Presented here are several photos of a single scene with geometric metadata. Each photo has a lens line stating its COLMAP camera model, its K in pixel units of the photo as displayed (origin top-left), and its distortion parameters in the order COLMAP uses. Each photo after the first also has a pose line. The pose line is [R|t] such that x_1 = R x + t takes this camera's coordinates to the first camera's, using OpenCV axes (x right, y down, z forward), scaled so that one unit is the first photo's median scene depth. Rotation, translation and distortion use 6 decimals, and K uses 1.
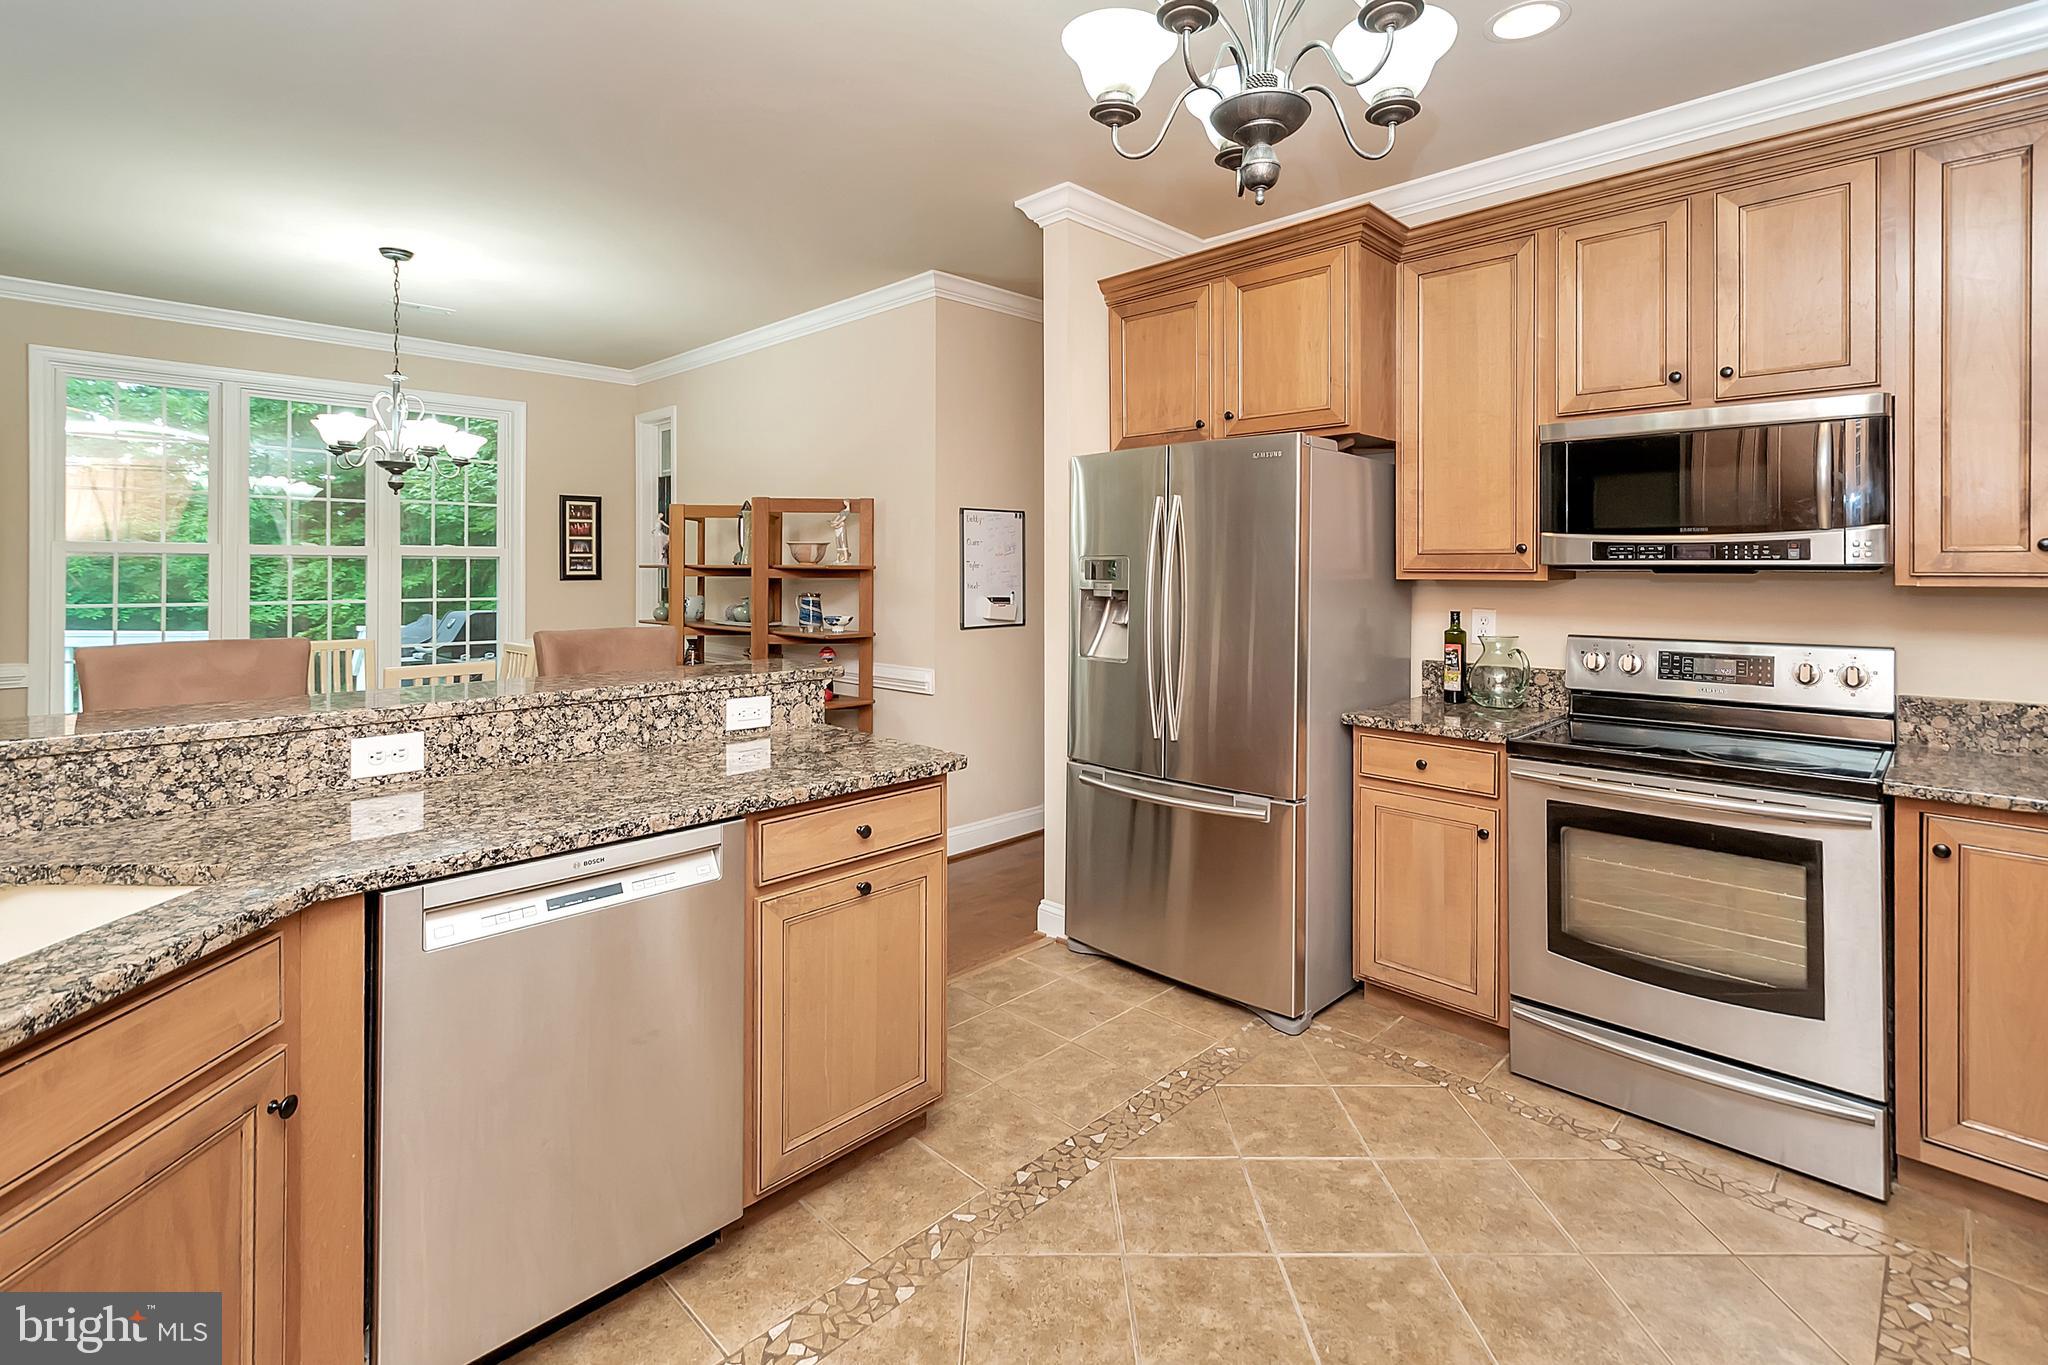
lens RADIAL K [[932.6, 0, 1012.9], [0, 932.6, 574.7], [0, 0, 1]] dist [0.010567, -0.003777]
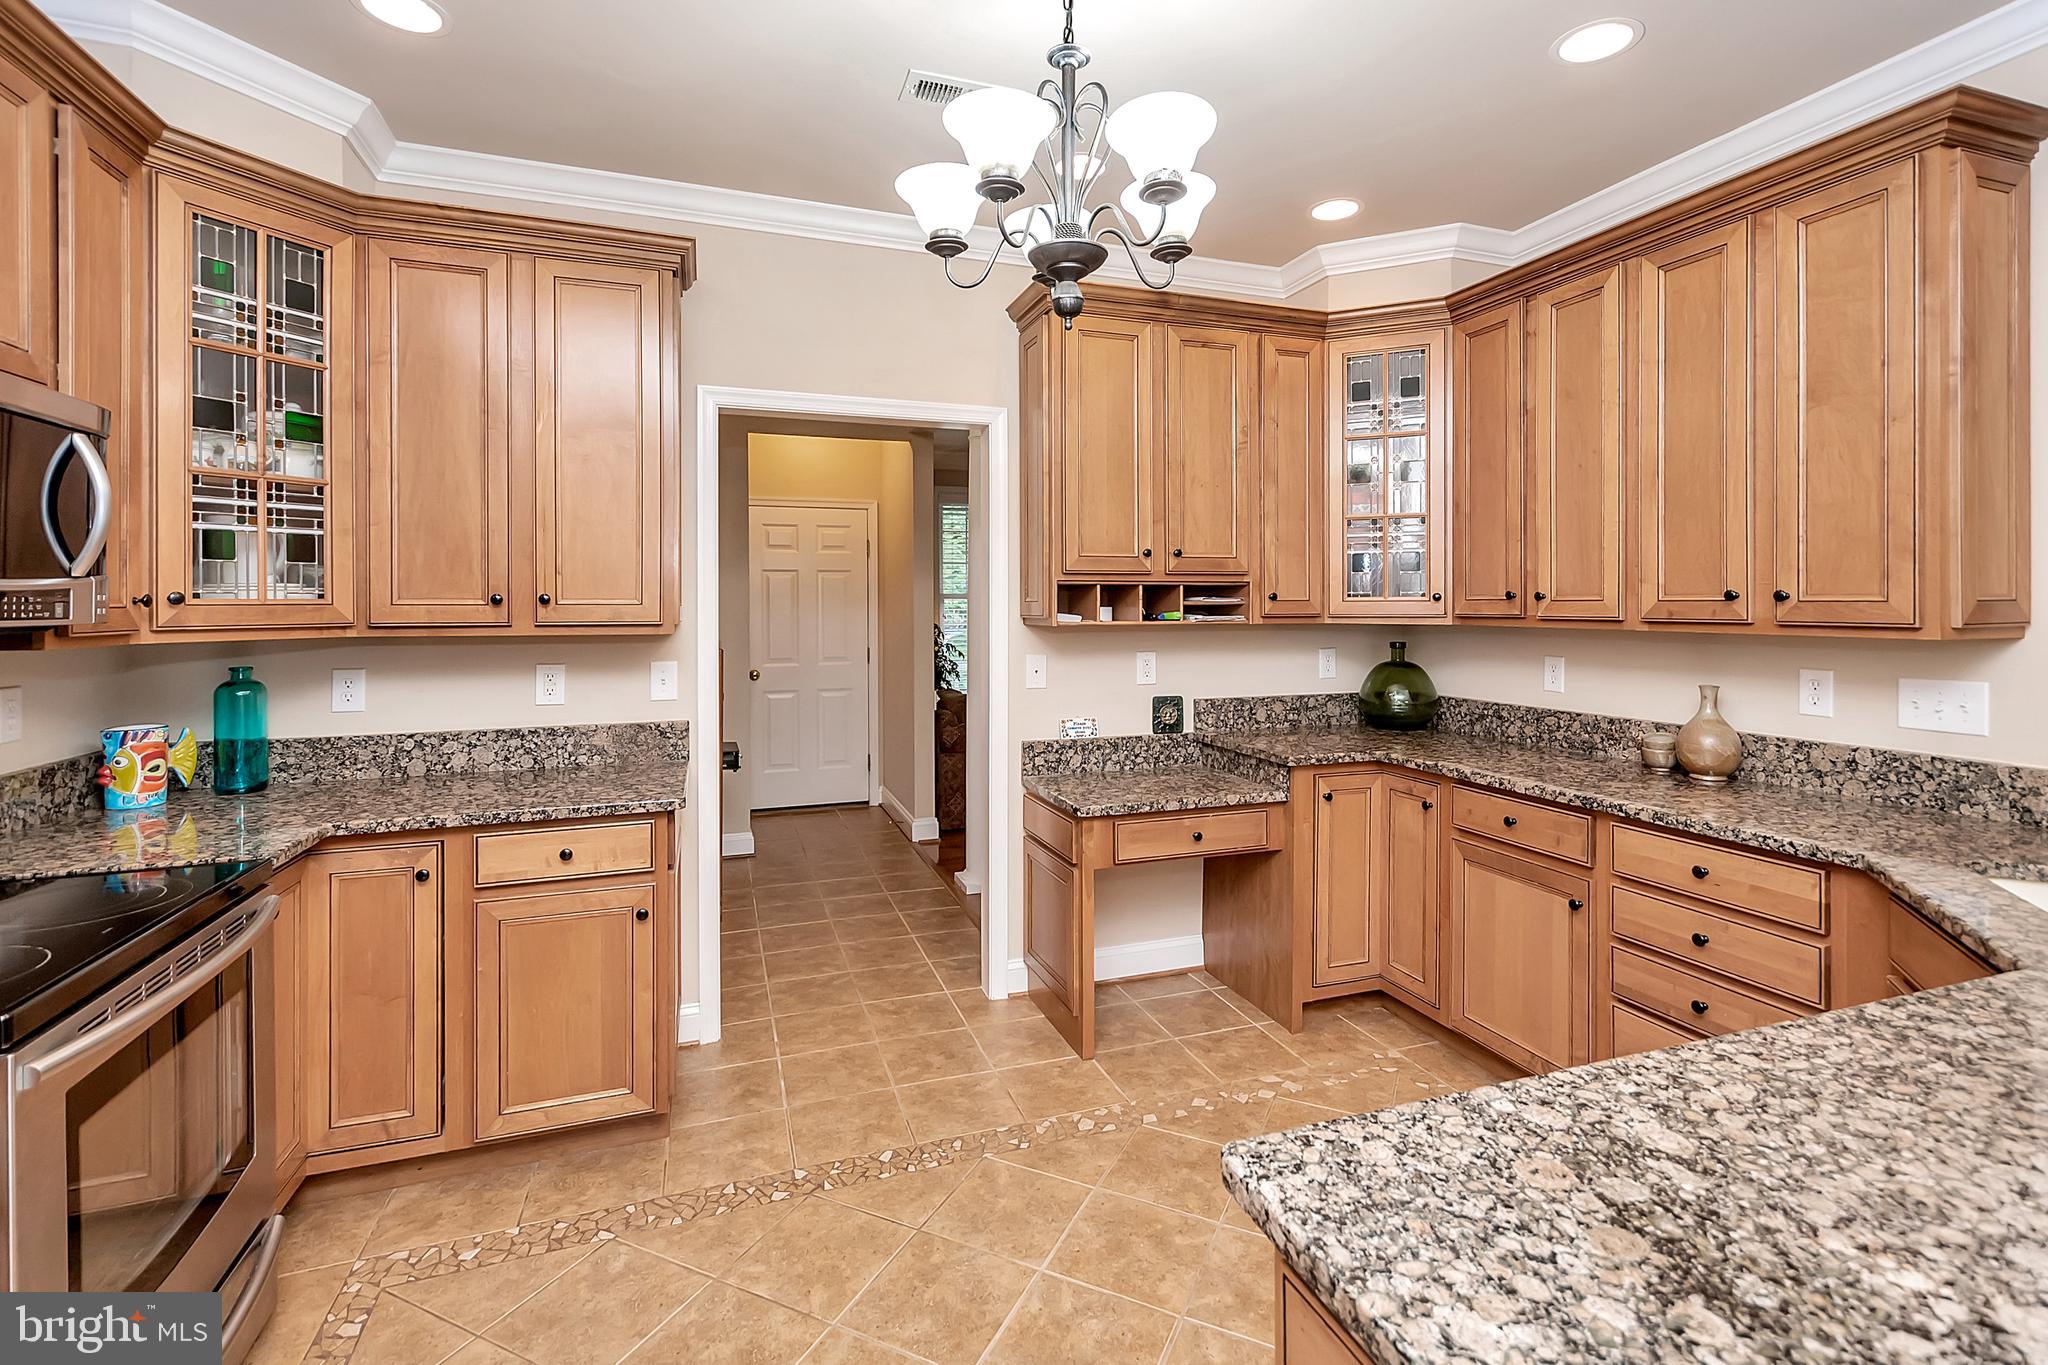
lens RADIAL K [[932.6, 0, 1039.3], [0, 932.6, 607.8], [0, 0, 1]] dist [0.010567, -0.003777]
pose [[-0.904328, -0.000270, 0.426838, -0.121649], [0.004049, 0.999949, 0.009211, -0.024175], [-0.426818, 0.010058, -0.904281, 1.166045]]
